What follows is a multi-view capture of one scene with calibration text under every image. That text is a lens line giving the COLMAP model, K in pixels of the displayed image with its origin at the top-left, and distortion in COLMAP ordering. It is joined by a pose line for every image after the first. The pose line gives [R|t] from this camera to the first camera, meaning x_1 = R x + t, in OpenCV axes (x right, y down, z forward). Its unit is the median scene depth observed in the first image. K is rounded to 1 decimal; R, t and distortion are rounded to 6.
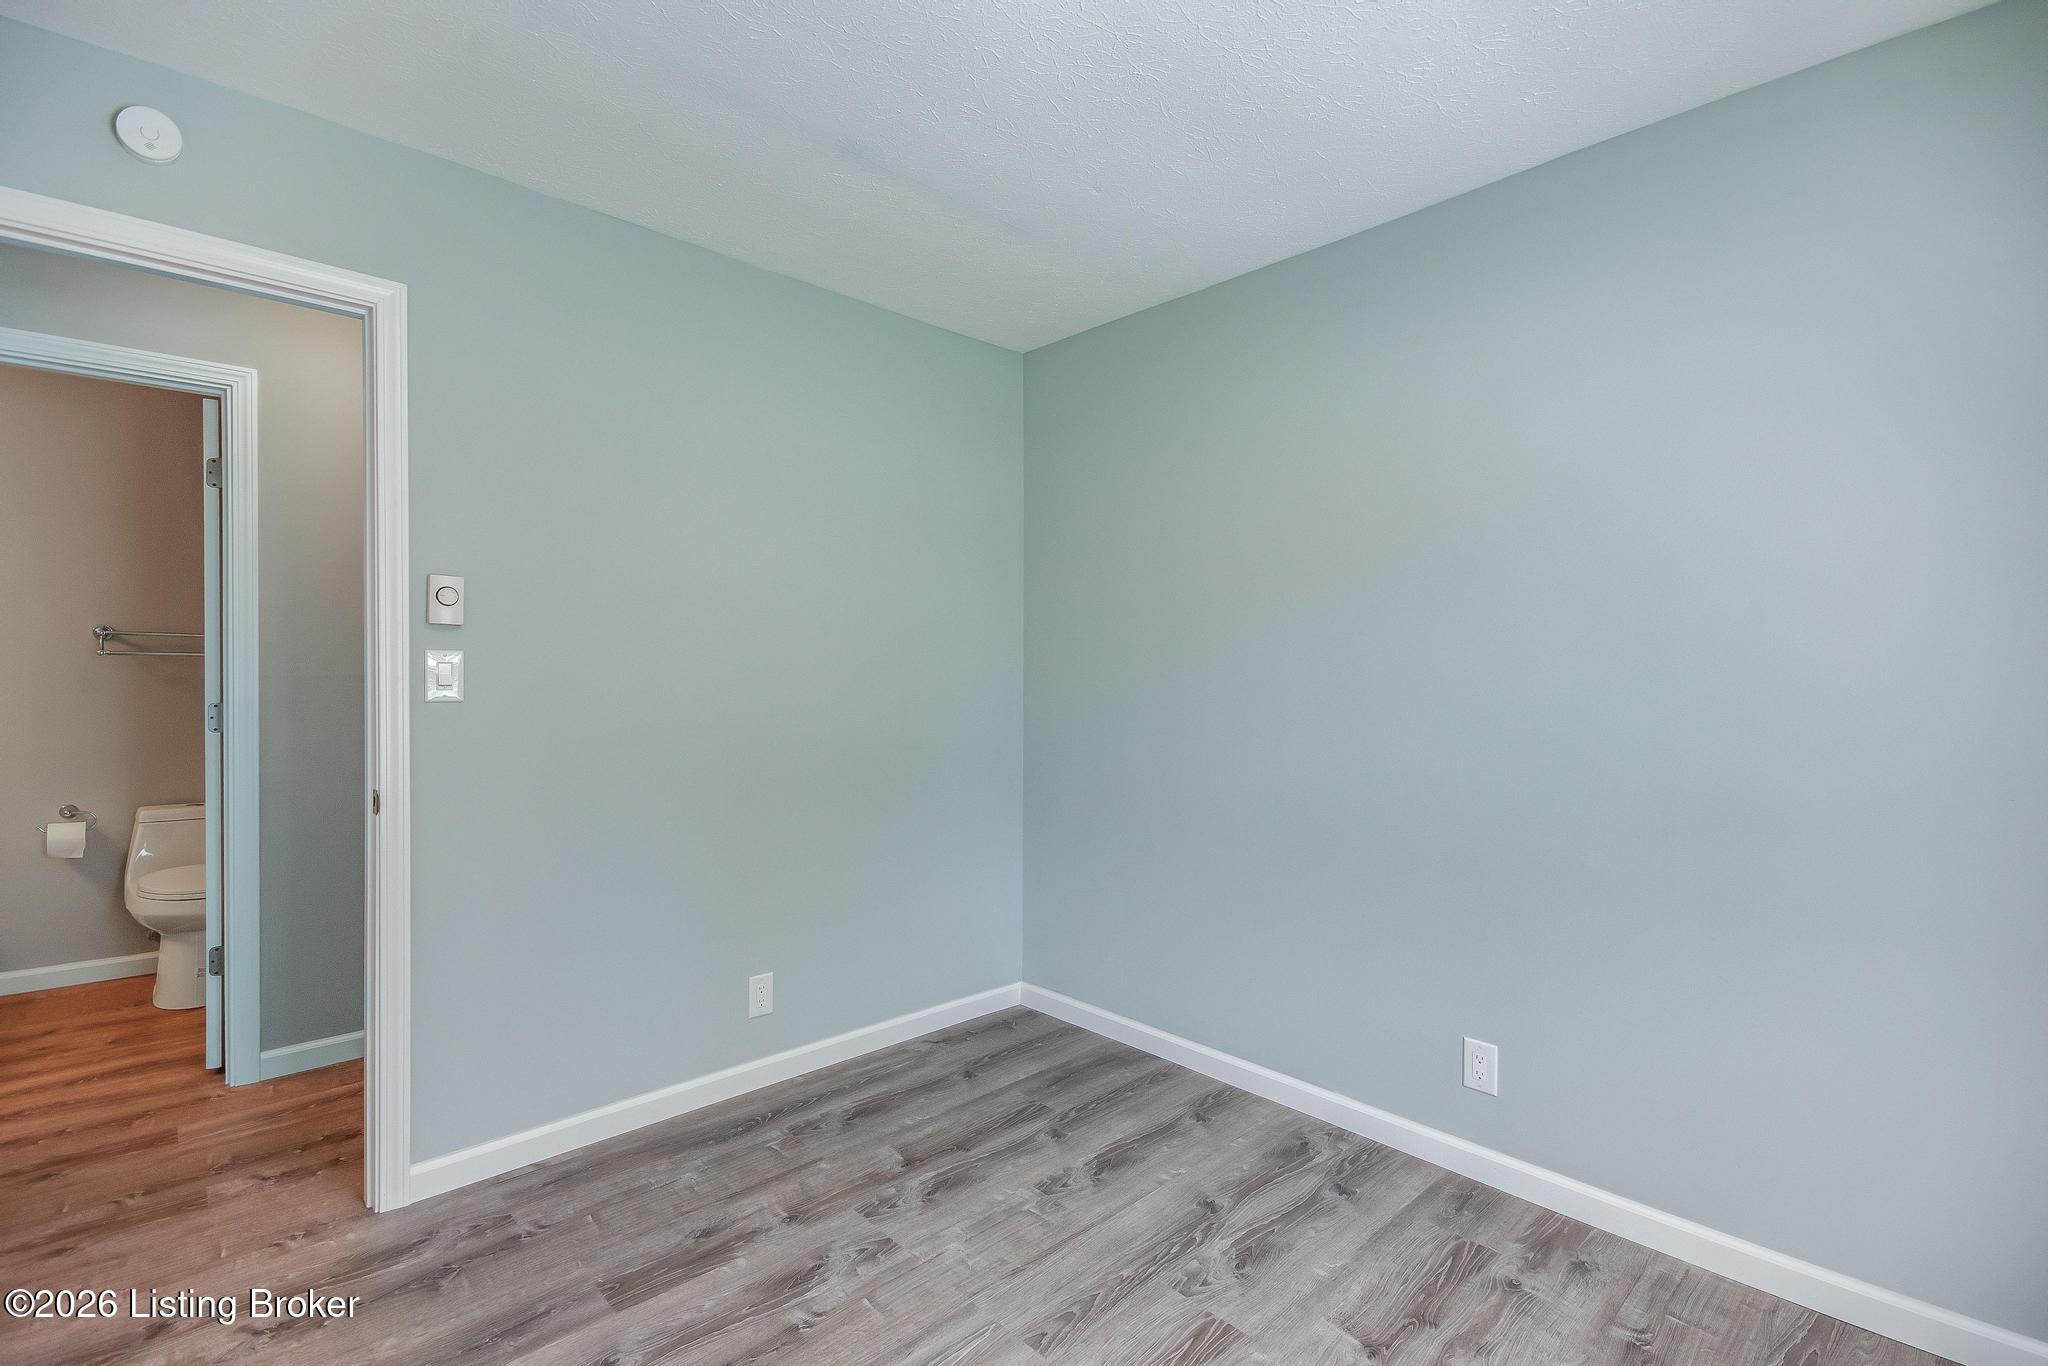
lens RADIAL K [[907.5, 0, 1031.7], [0, 907.5, 684.0], [0, 0, 1]] dist [-0.005800, -0.002375]
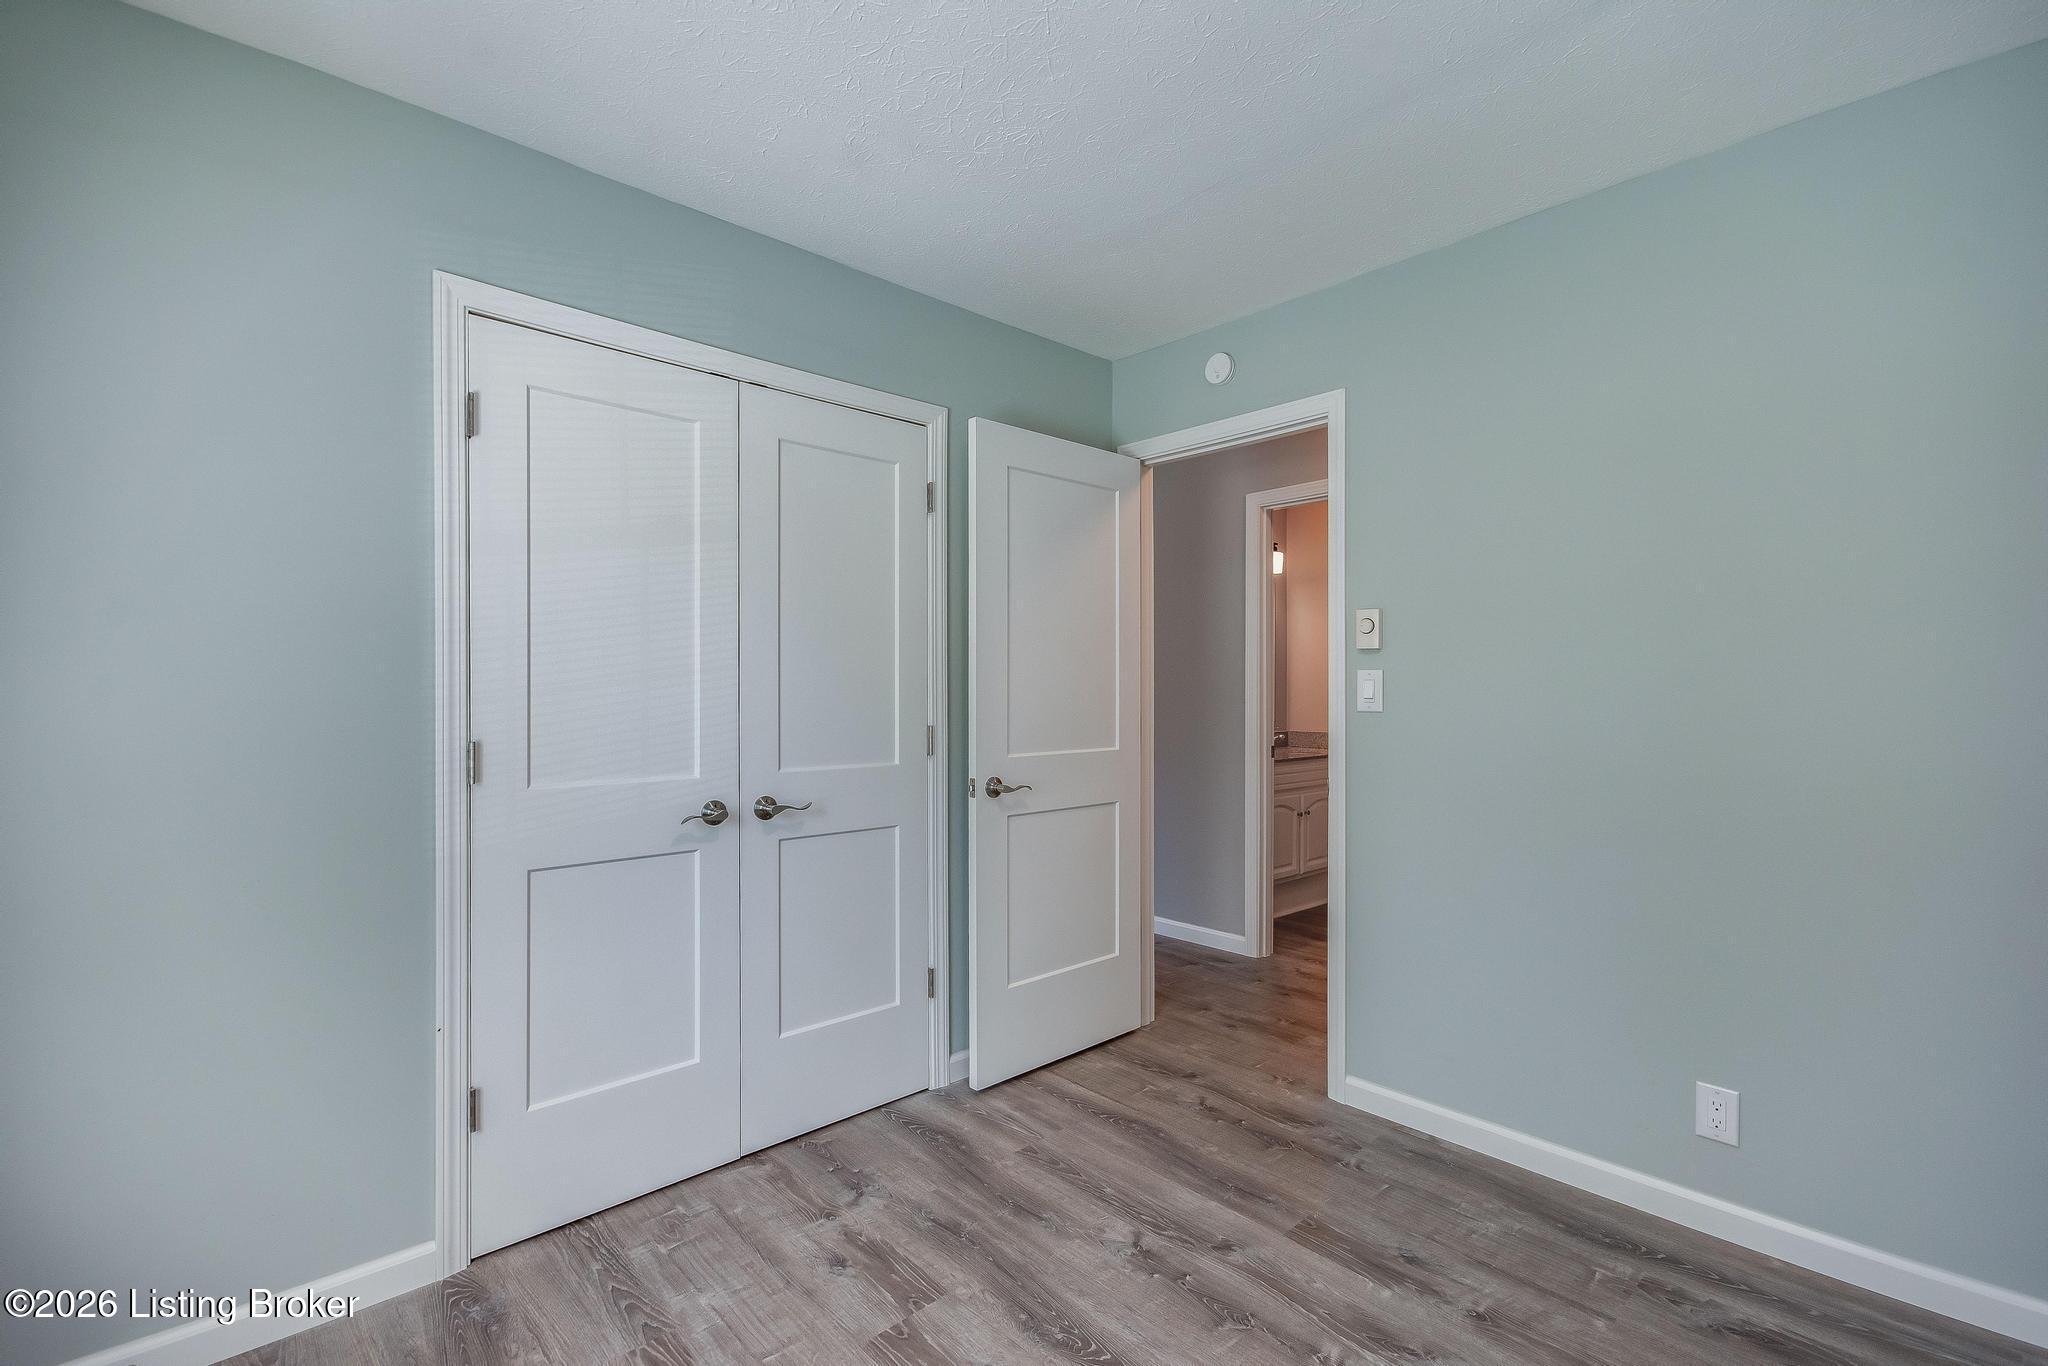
lens RADIAL K [[907.5, 0, 1031.7], [0, 907.5, 689.9], [0, 0, 1]] dist [-0.005800, -0.002375]
pose [[-0.035786, -0.006599, -0.999338, 0.603483], [0.002049, 0.999976, -0.006676, -0.003864], [0.999357, -0.002286, -0.035771, 0.592022]]
